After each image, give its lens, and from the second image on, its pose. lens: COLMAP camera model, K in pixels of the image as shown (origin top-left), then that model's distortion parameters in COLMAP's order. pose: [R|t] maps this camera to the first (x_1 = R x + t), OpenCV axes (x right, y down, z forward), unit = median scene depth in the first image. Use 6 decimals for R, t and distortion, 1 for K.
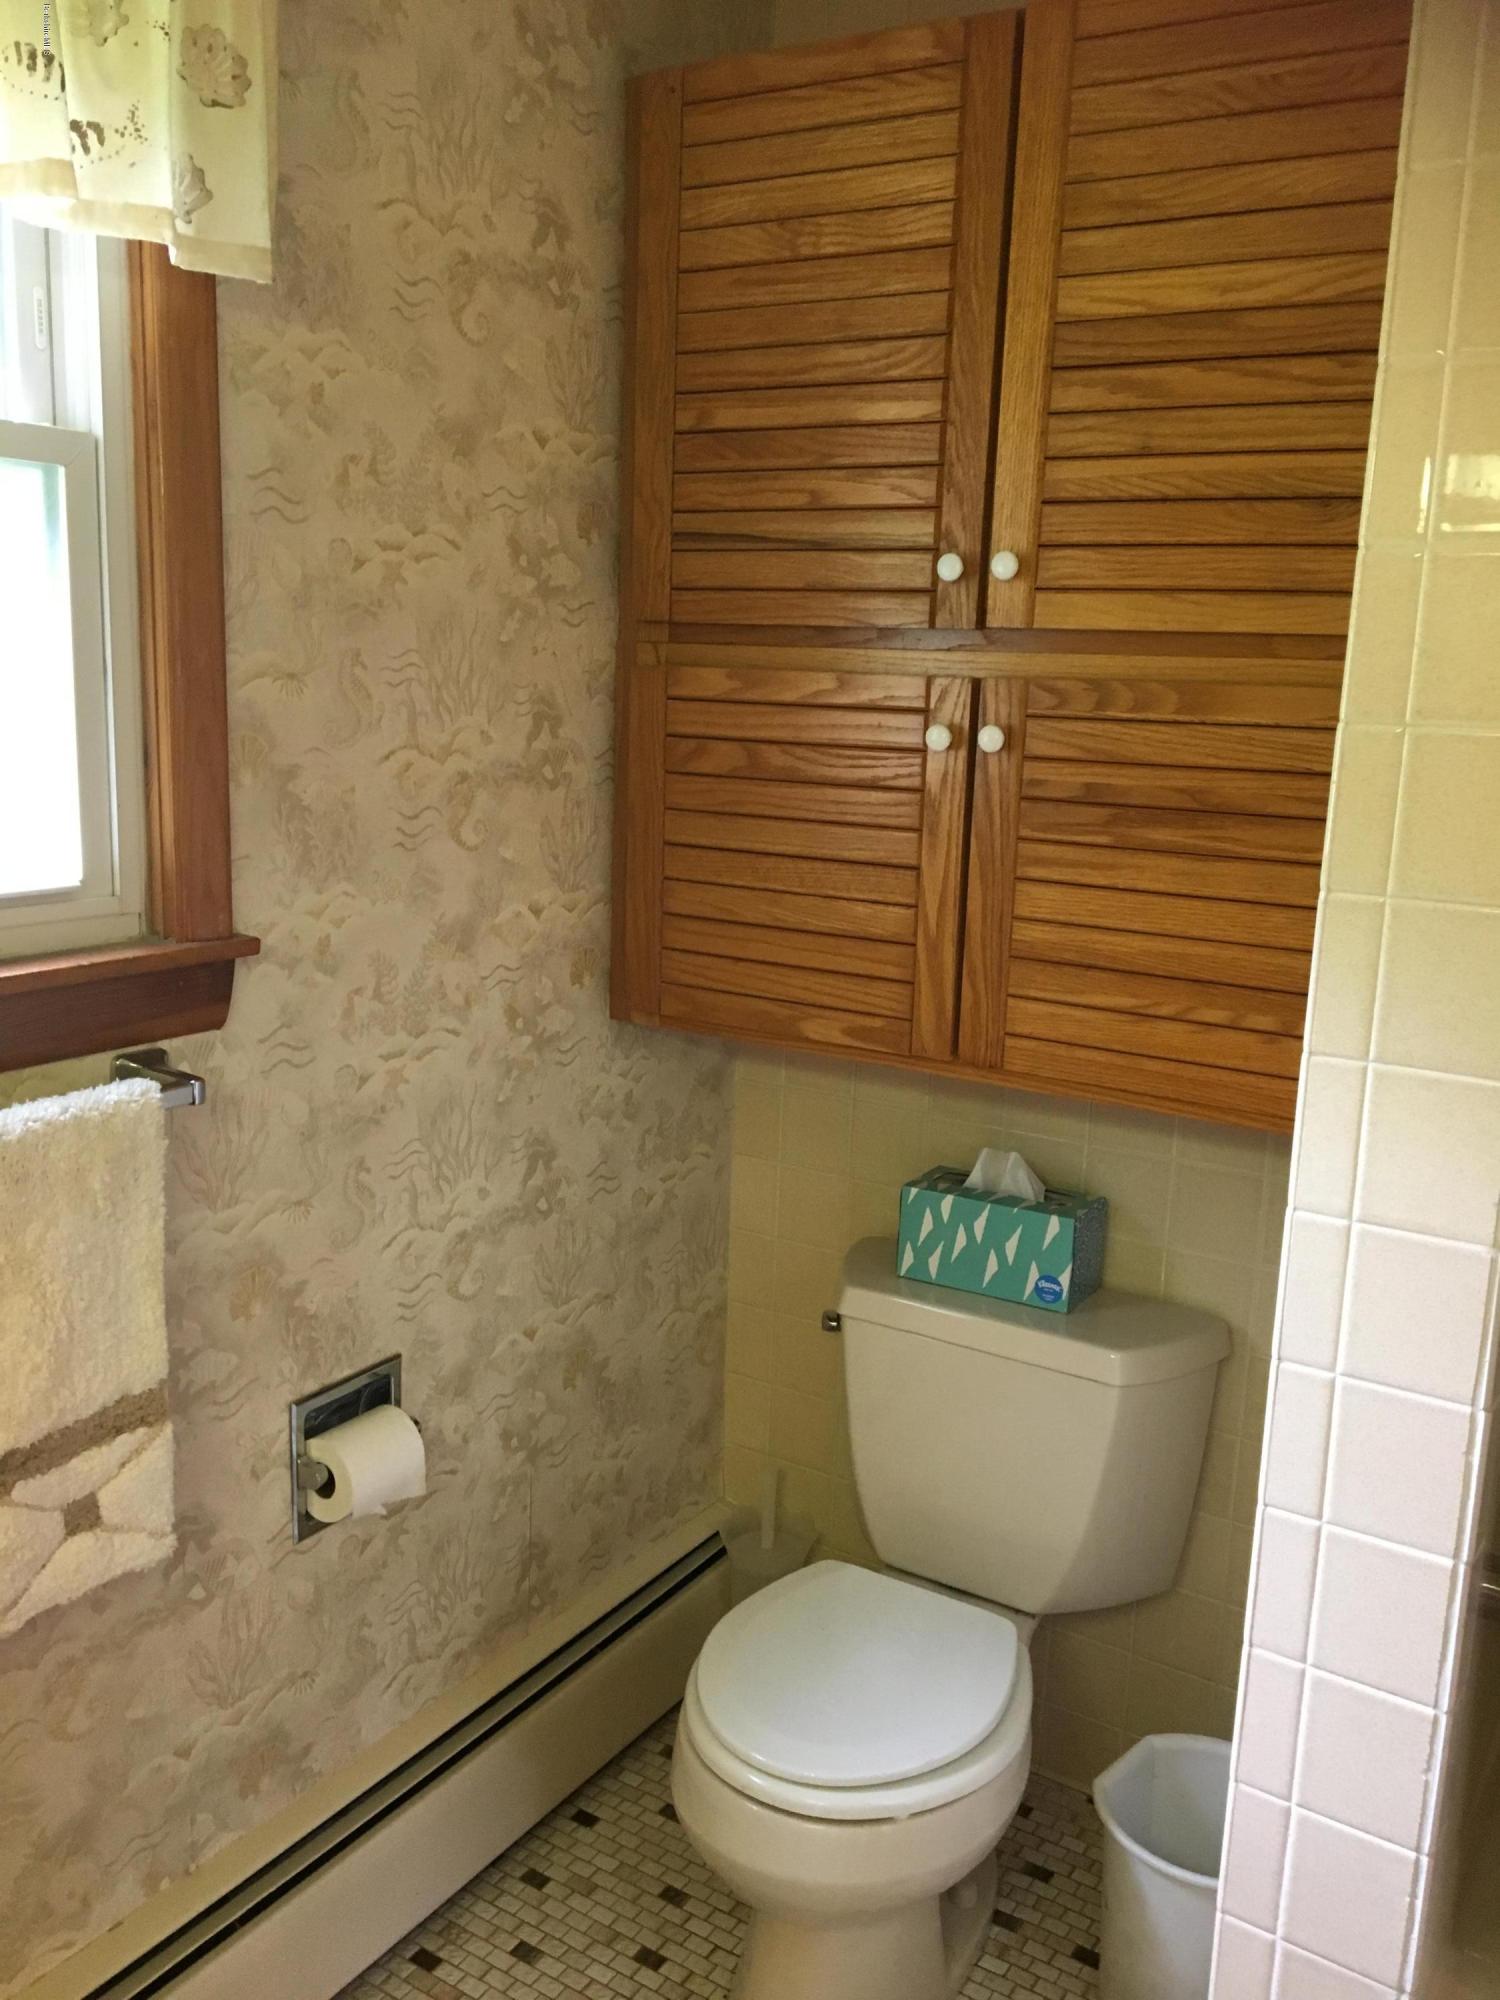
lens RADIAL K [[1695.8, 0, 762.0], [0, 1695.8, 998.5], [0, 0, 1]] dist [0.078403, -0.120225]
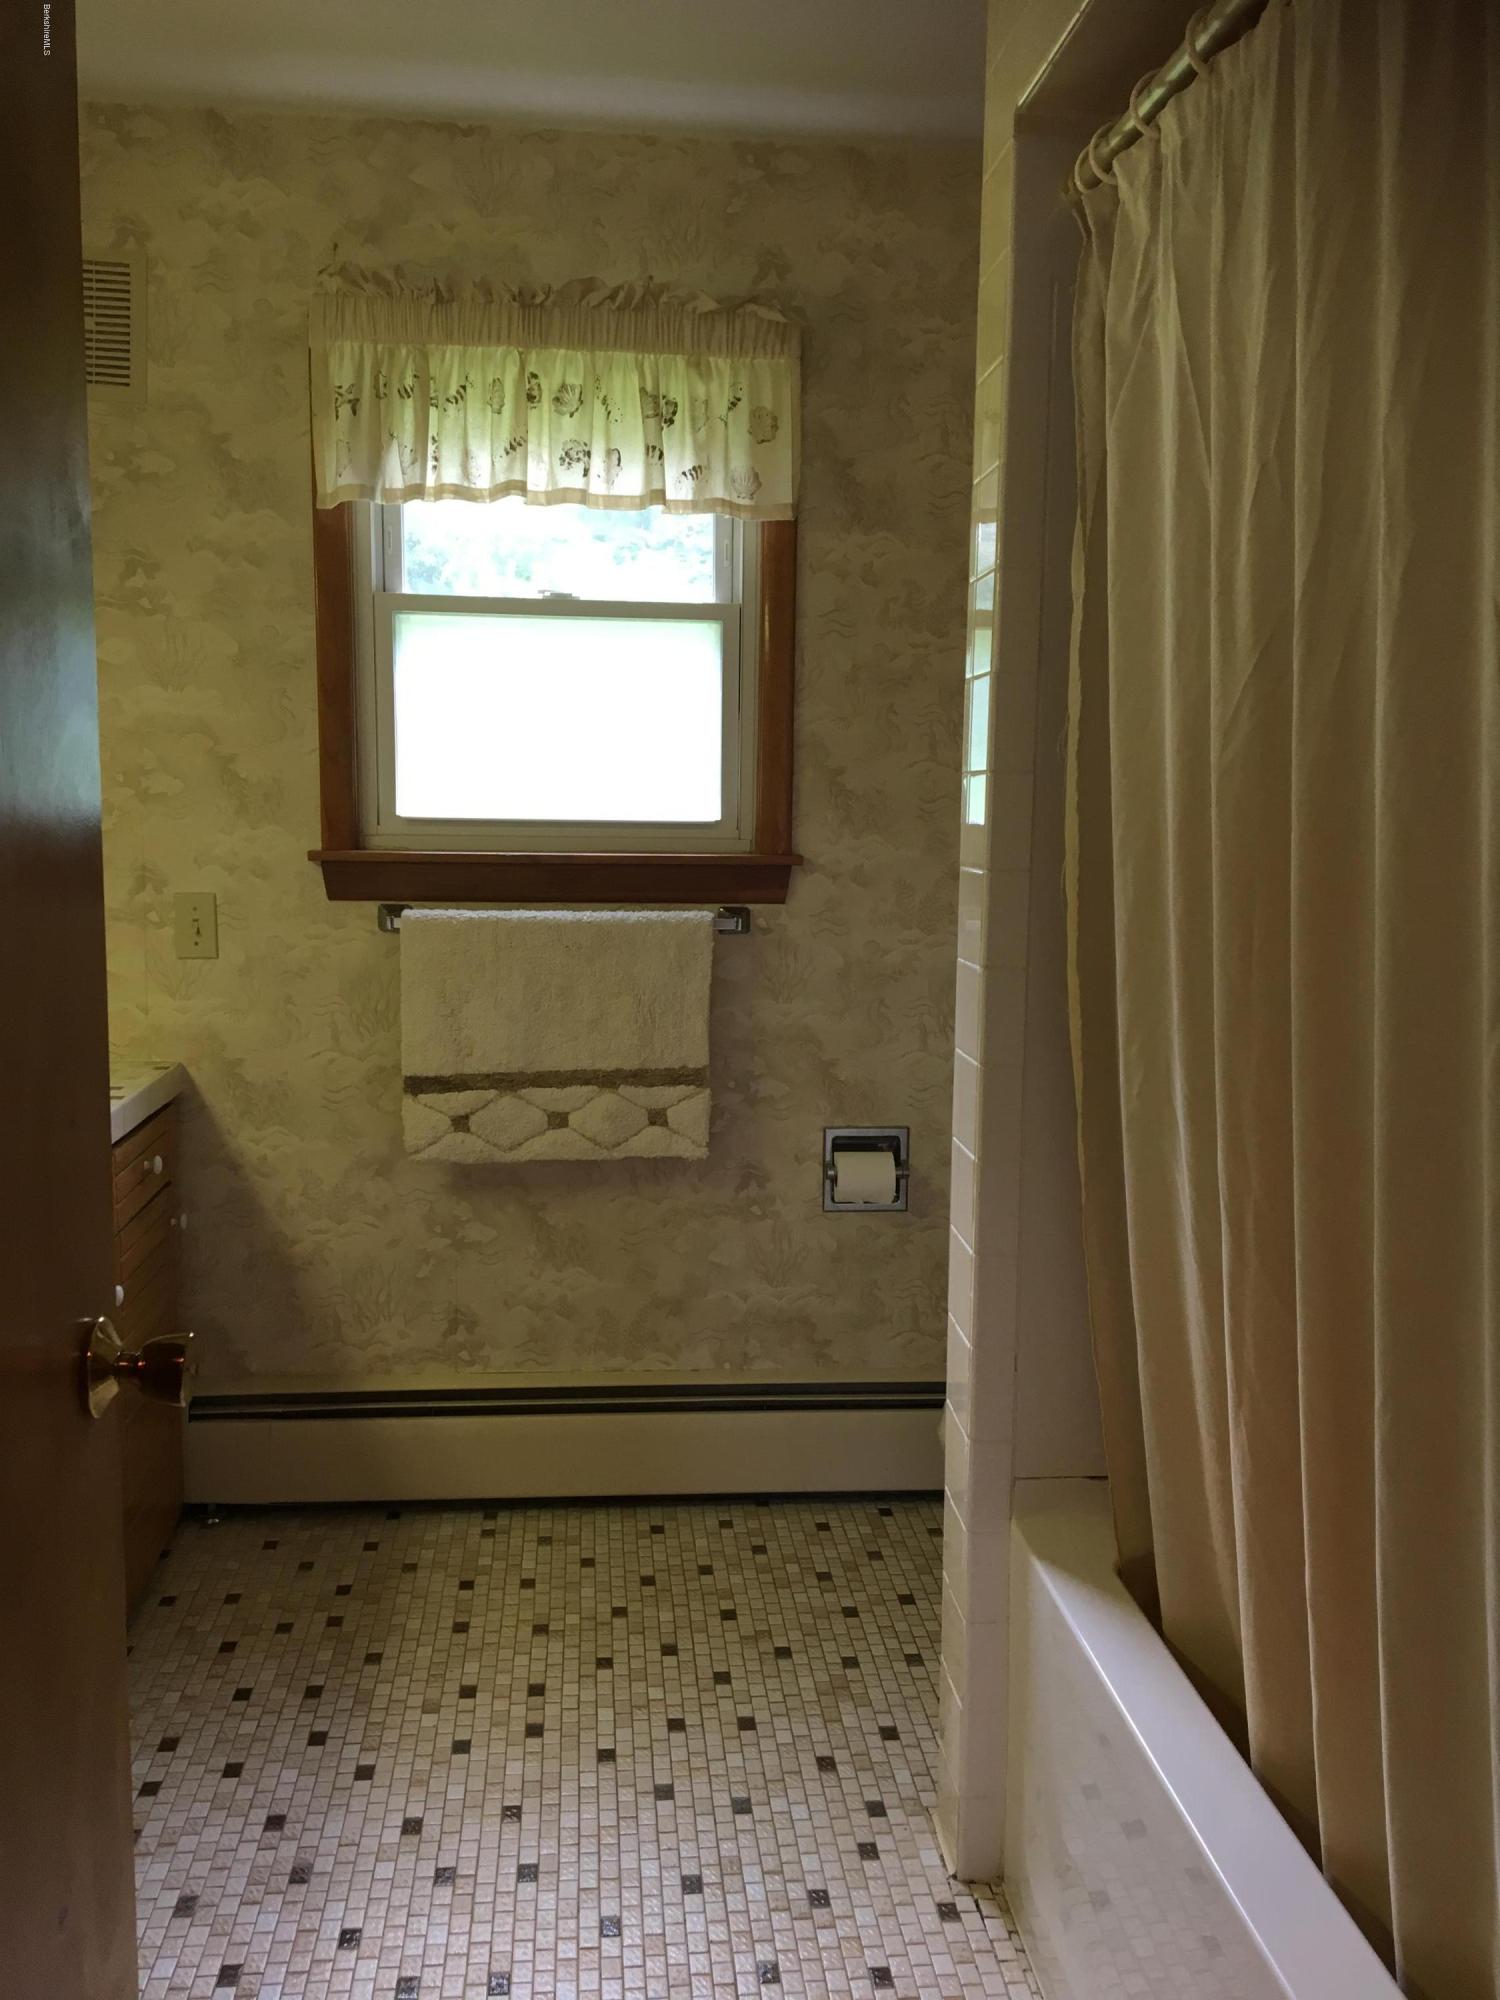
lens RADIAL K [[1695.8, 0, 761.2], [0, 1695.8, 1004.3], [0, 0, 1]] dist [0.078403, -0.120225]
pose [[0.598734, 0.067451, -0.798103, 1.131314], [-0.148018, 0.988602, -0.027492, 0.176243], [0.787152, 0.134594, 0.601894, -0.134428]]
